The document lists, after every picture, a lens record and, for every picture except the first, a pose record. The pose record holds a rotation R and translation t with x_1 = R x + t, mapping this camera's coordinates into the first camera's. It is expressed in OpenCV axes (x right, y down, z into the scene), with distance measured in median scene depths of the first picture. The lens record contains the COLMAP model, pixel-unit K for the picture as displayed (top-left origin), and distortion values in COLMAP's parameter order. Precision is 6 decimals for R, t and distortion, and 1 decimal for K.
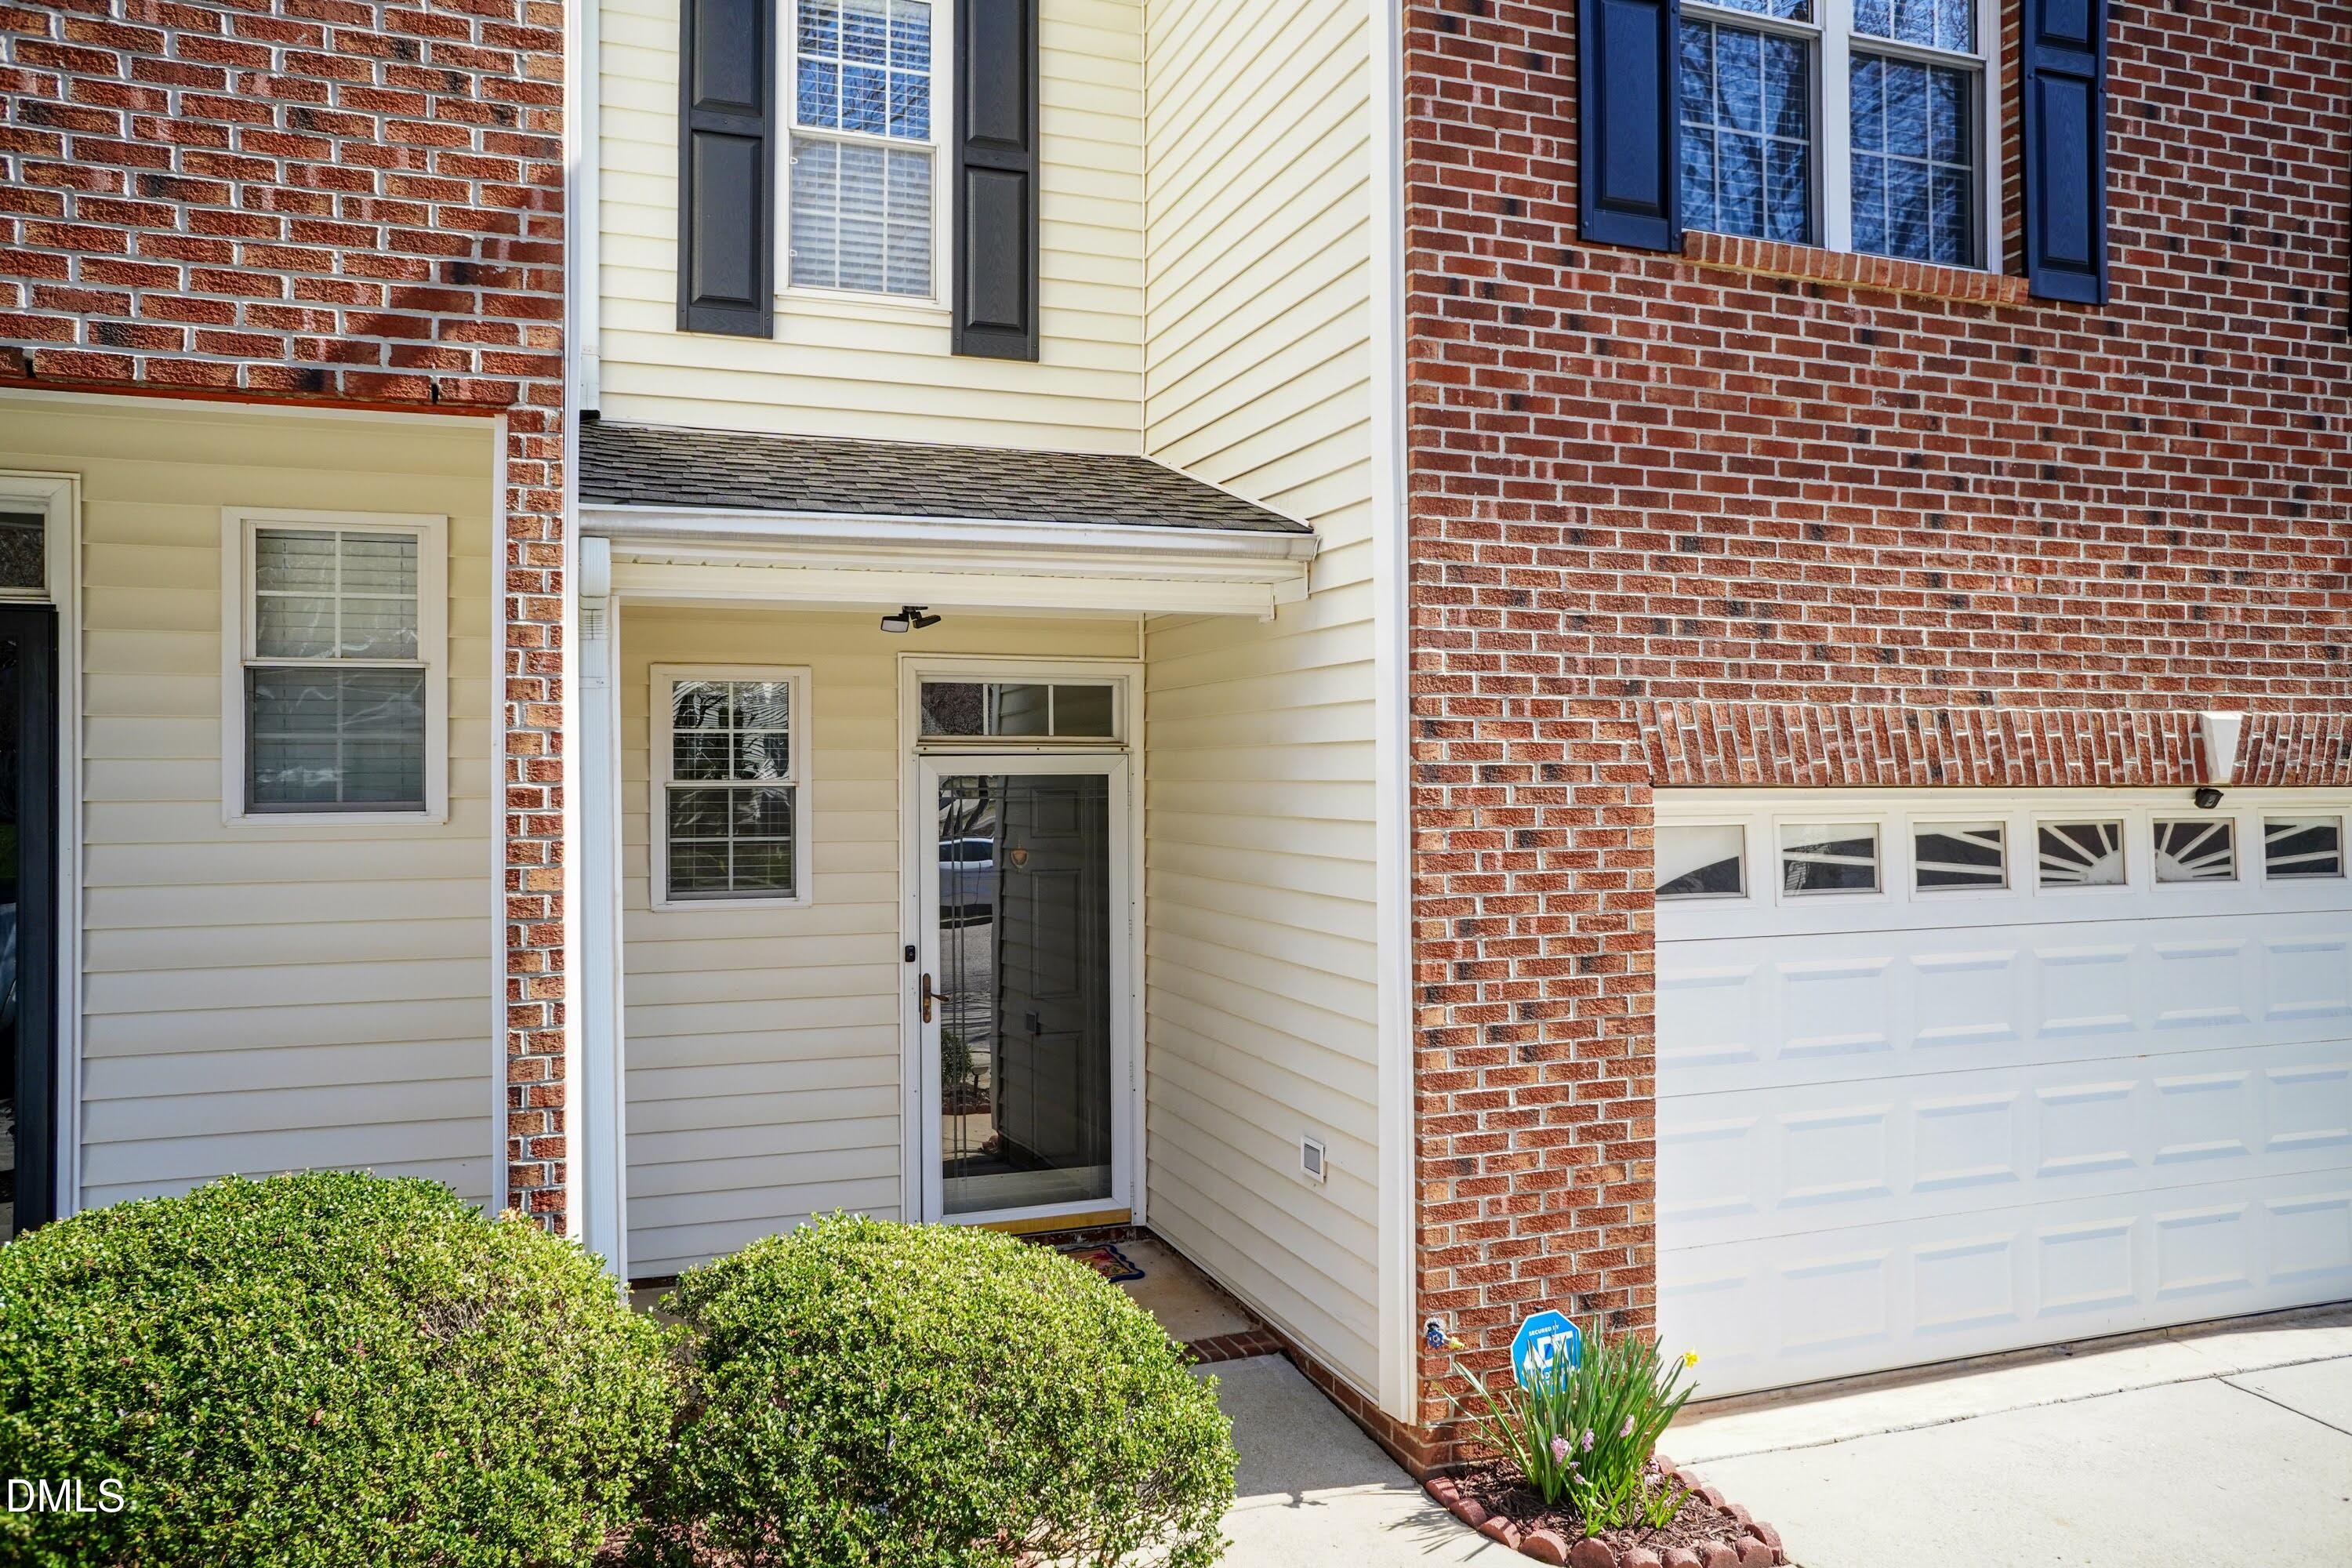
lens RADIAL K [[1630.3, 0, 1176.0], [0, 1630.3, 784.0], [0, 0, 1]] dist [-0.081242, 0.097882]
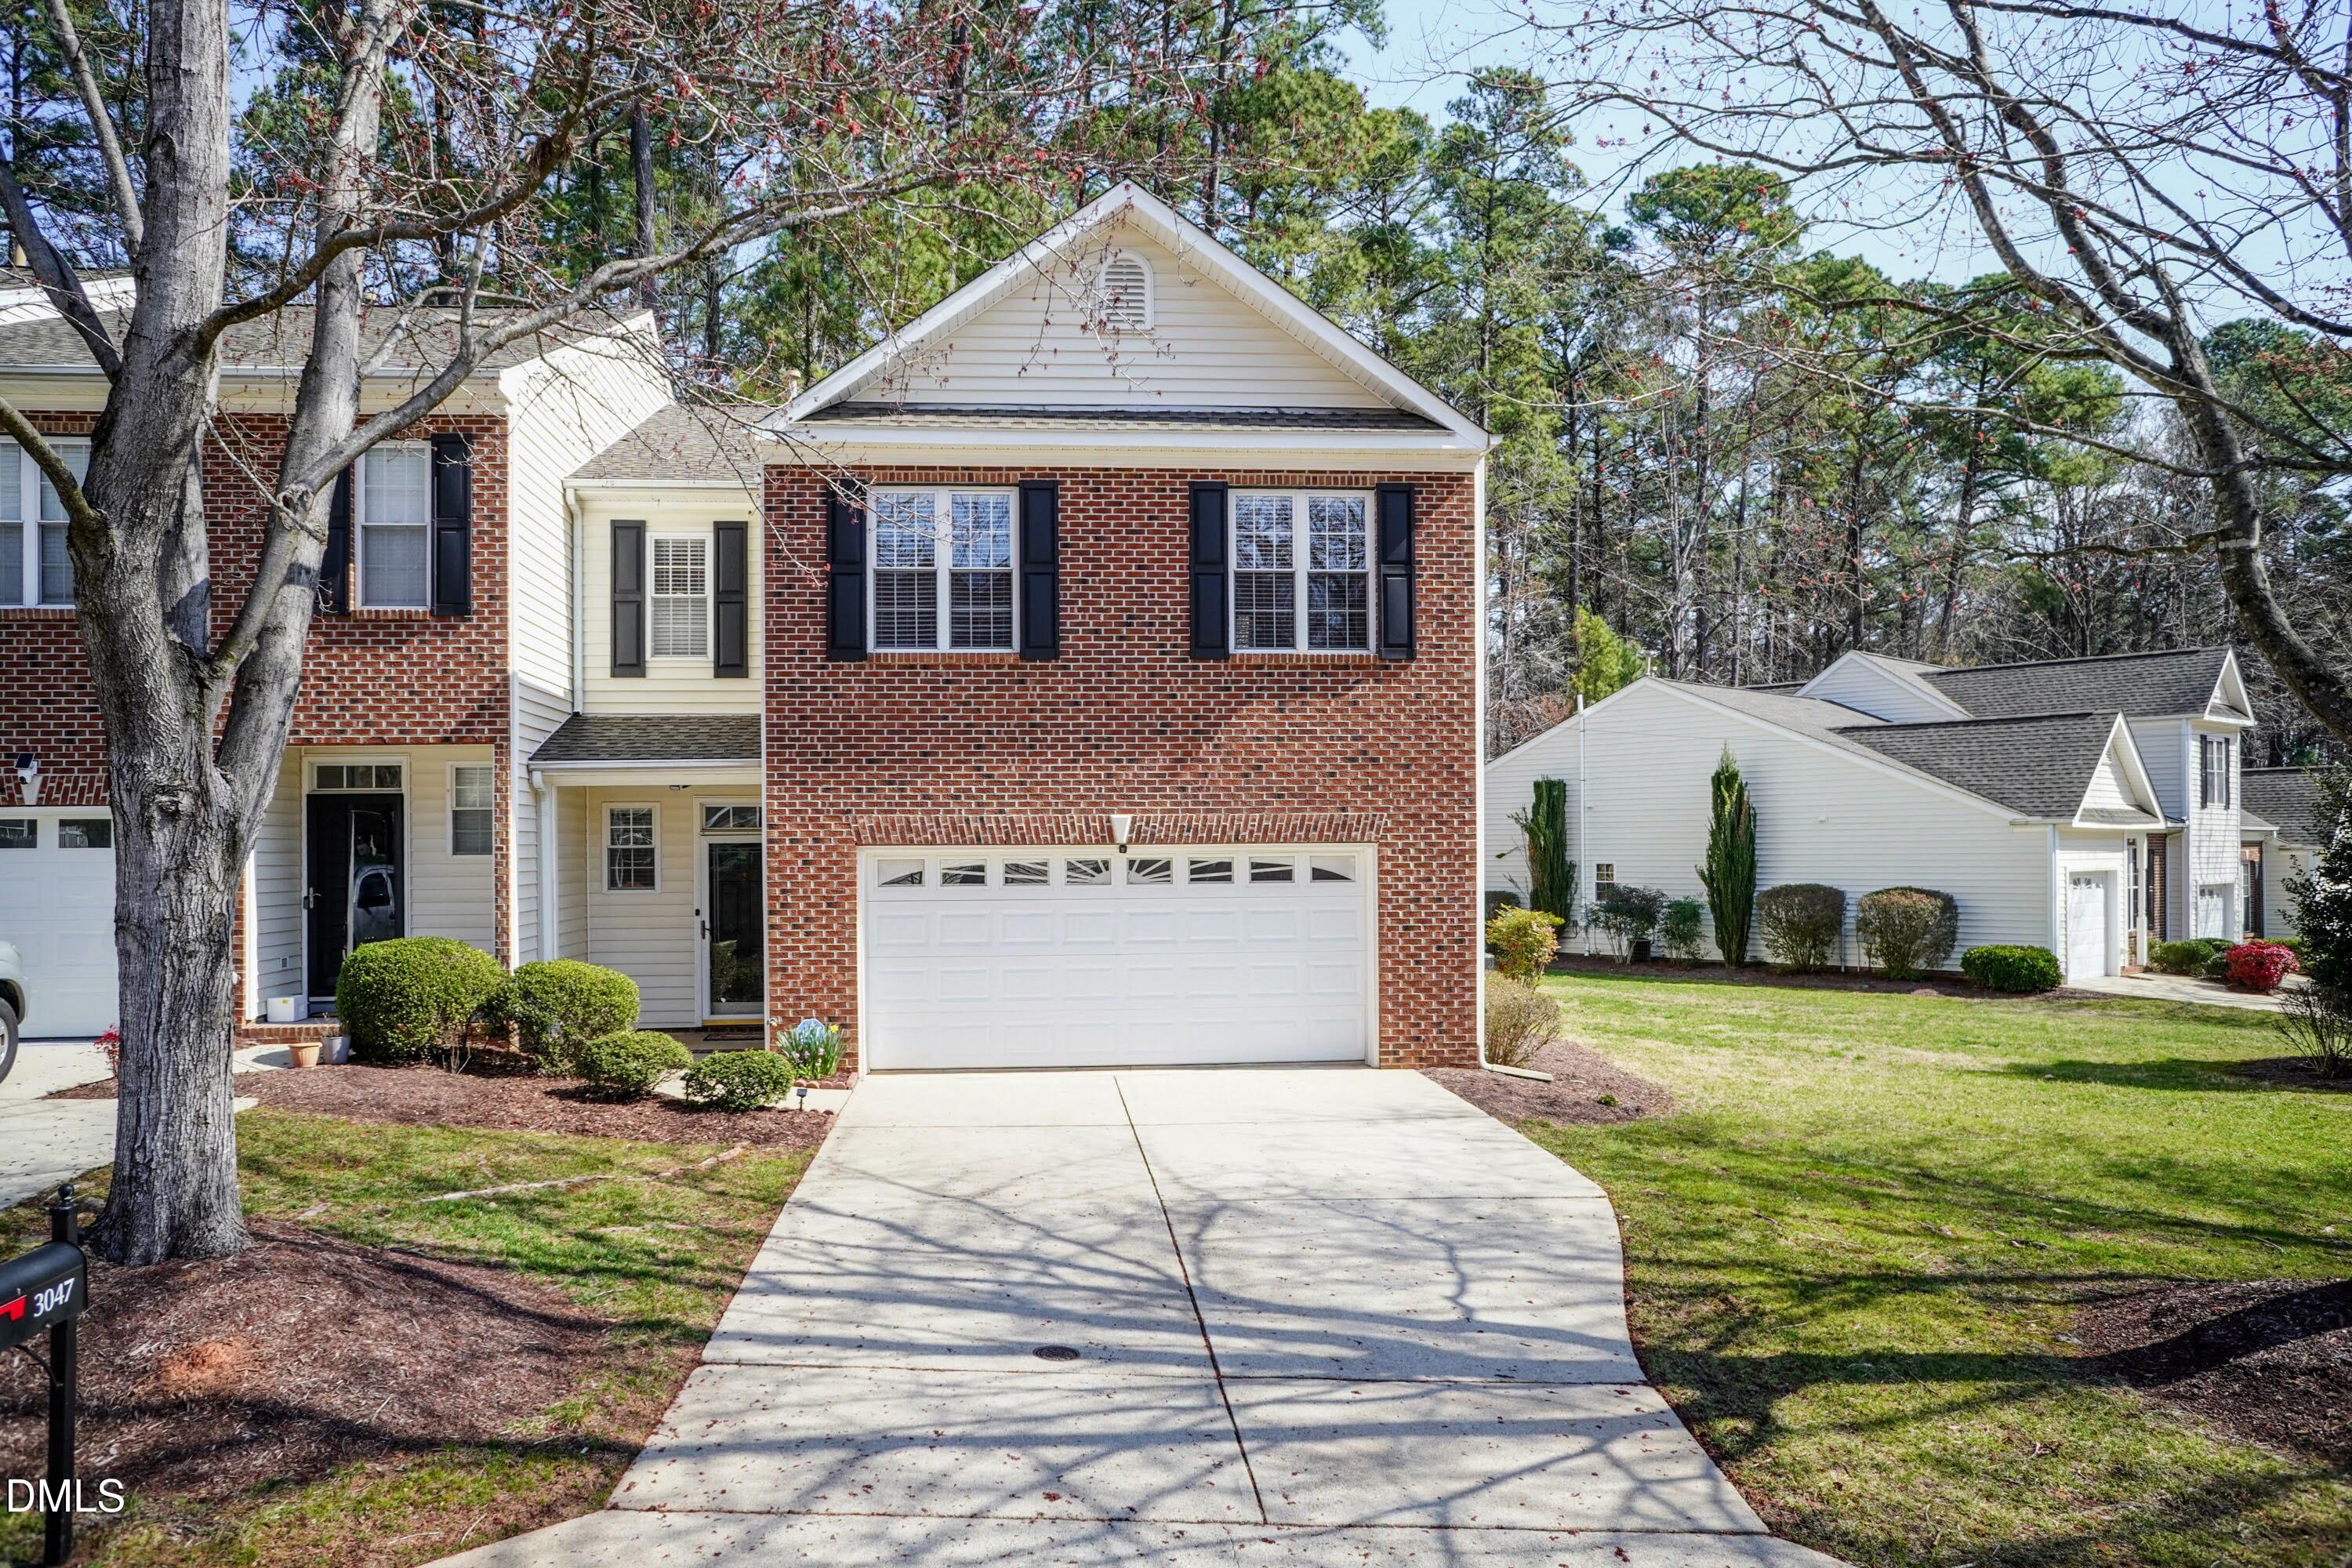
lens RADIAL K [[1613.0, 0, 1047.0], [0, 1613.0, 869.4], [0, 0, 1]] dist [-0.071035, 0.061155]
pose [[0.951628, -0.001808, -0.307249, 1.462066], [0.003912, 0.999973, 0.006233, 0.027783], [0.307229, -0.007134, 0.951609, -1.603637]]
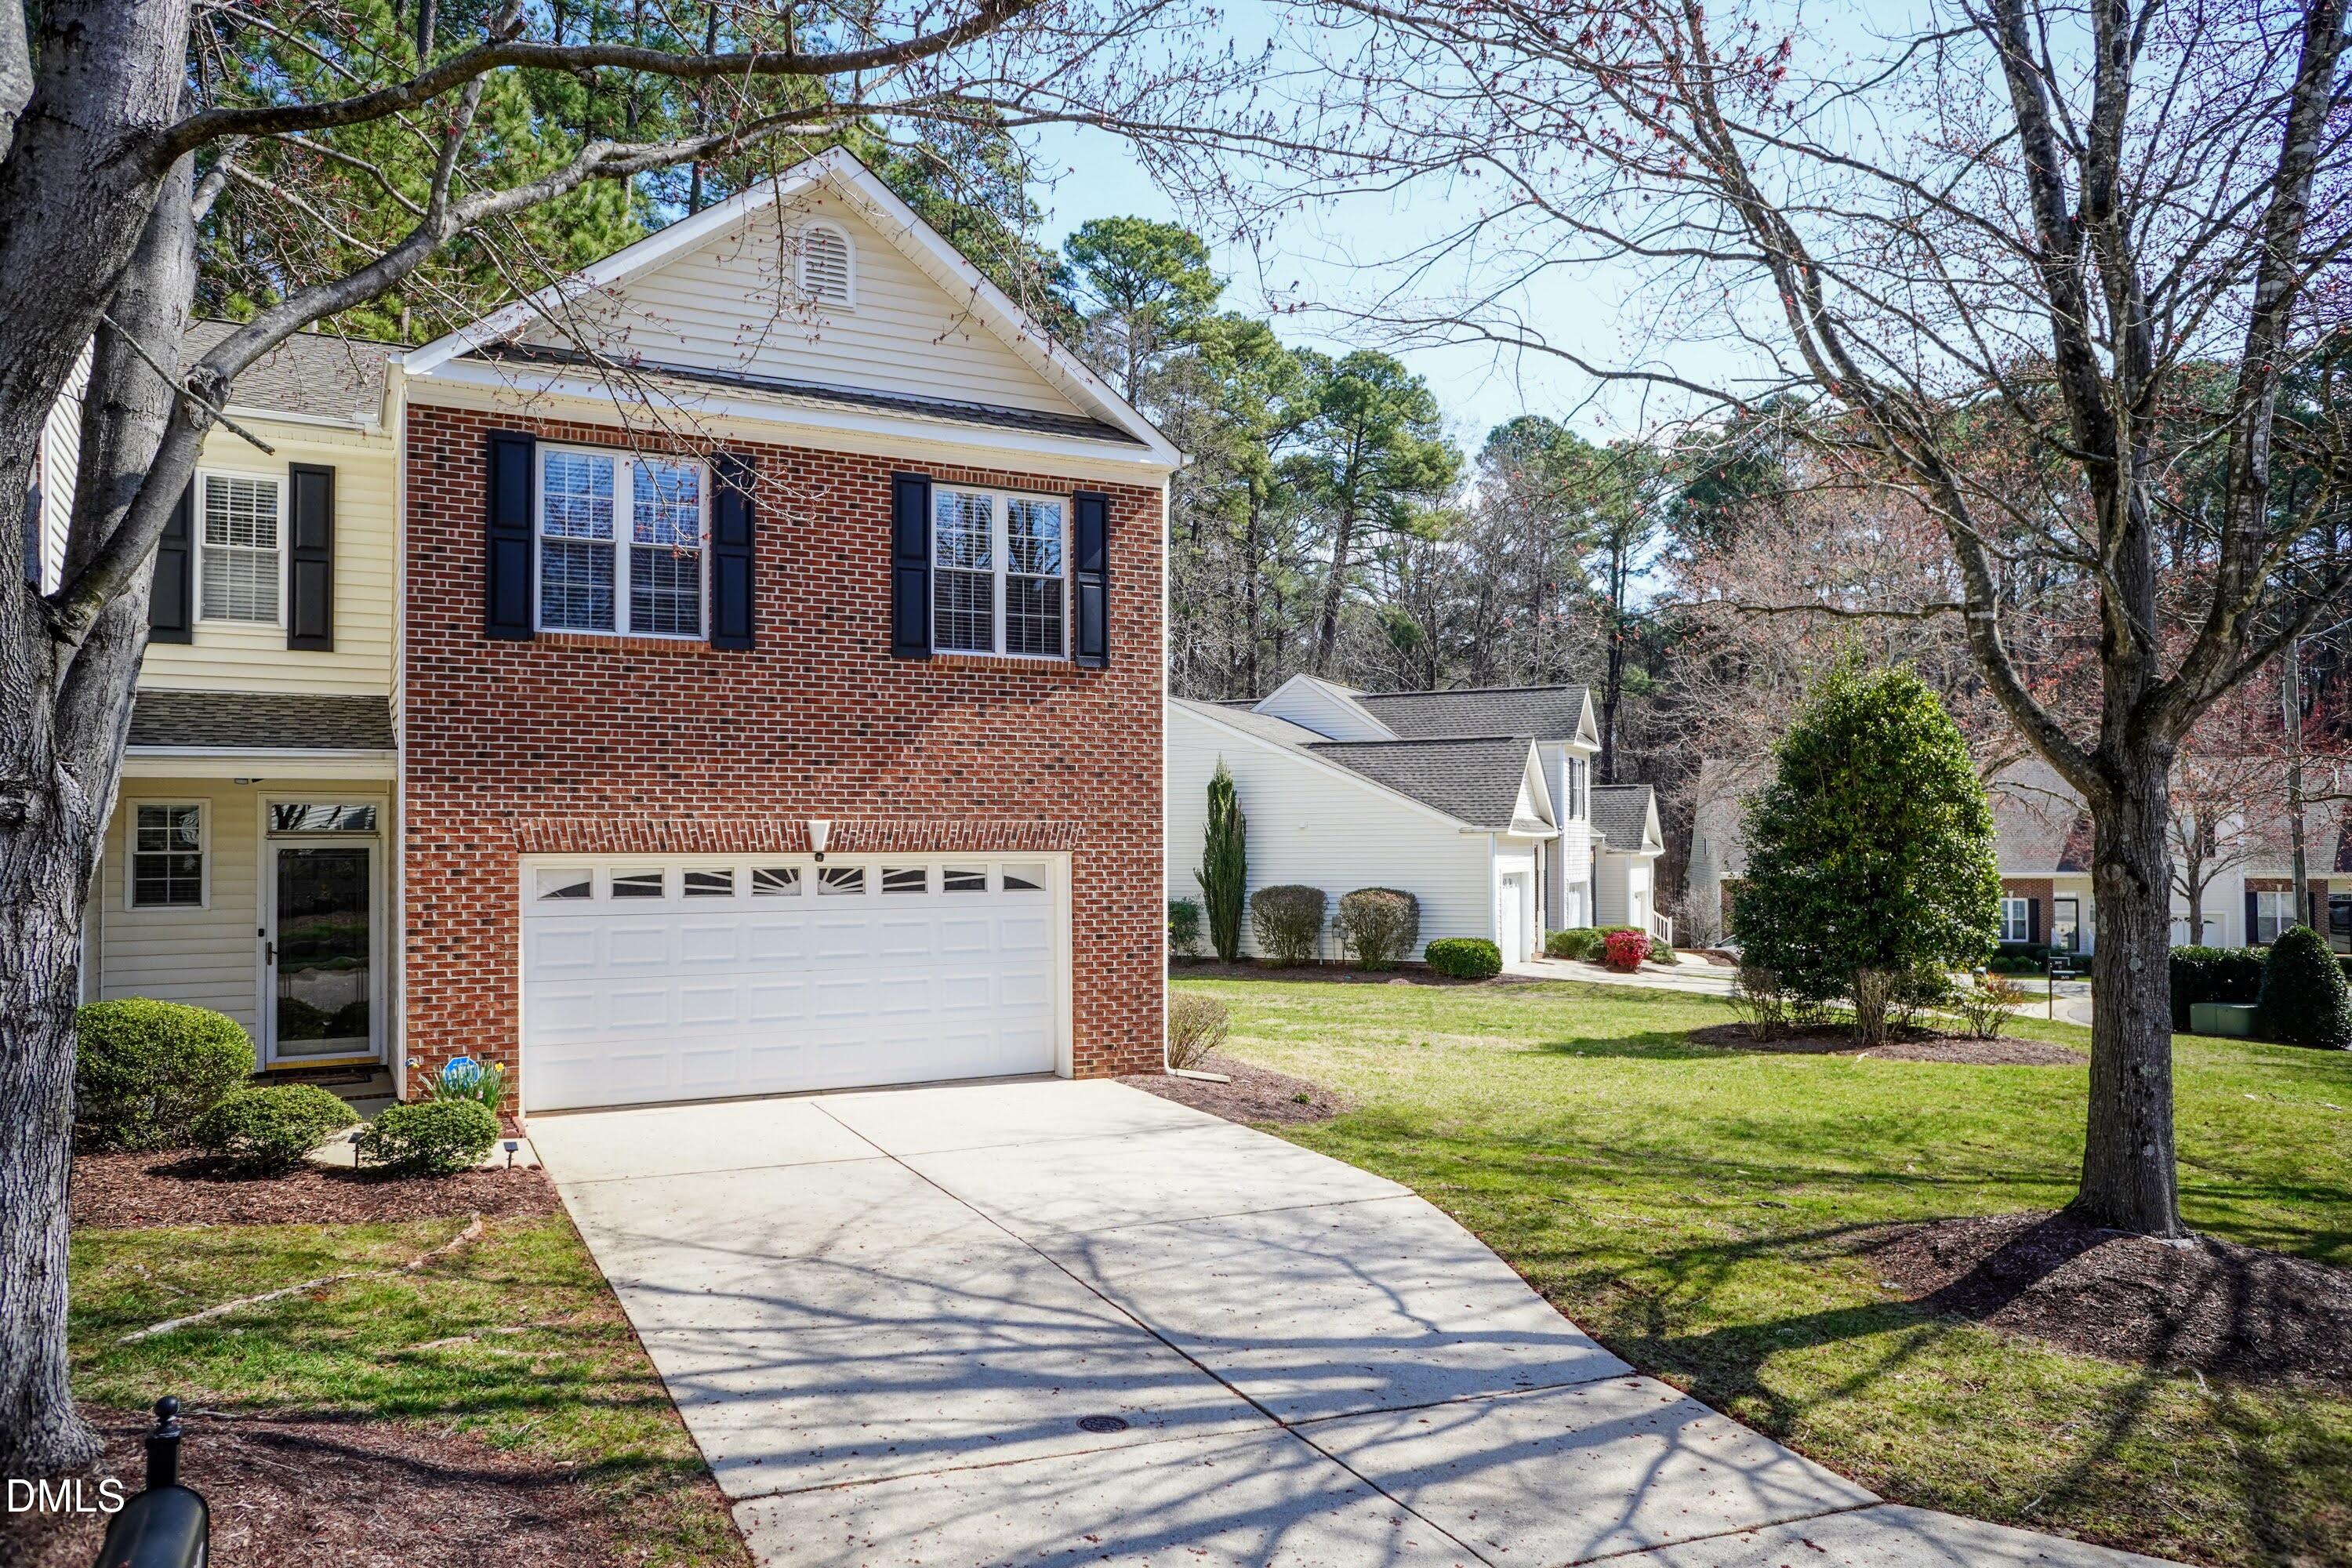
lens RADIAL K [[1614.6, 0, 1126.0], [0, 1614.6, 815.3], [0, 0, 1]] dist [-0.054272, 0.042447]
pose [[0.992760, -0.000280, 0.120112, 0.901992], [0.003281, 0.999687, -0.024789, 0.008327], [-0.120067, 0.025004, 0.992451, -1.541564]]
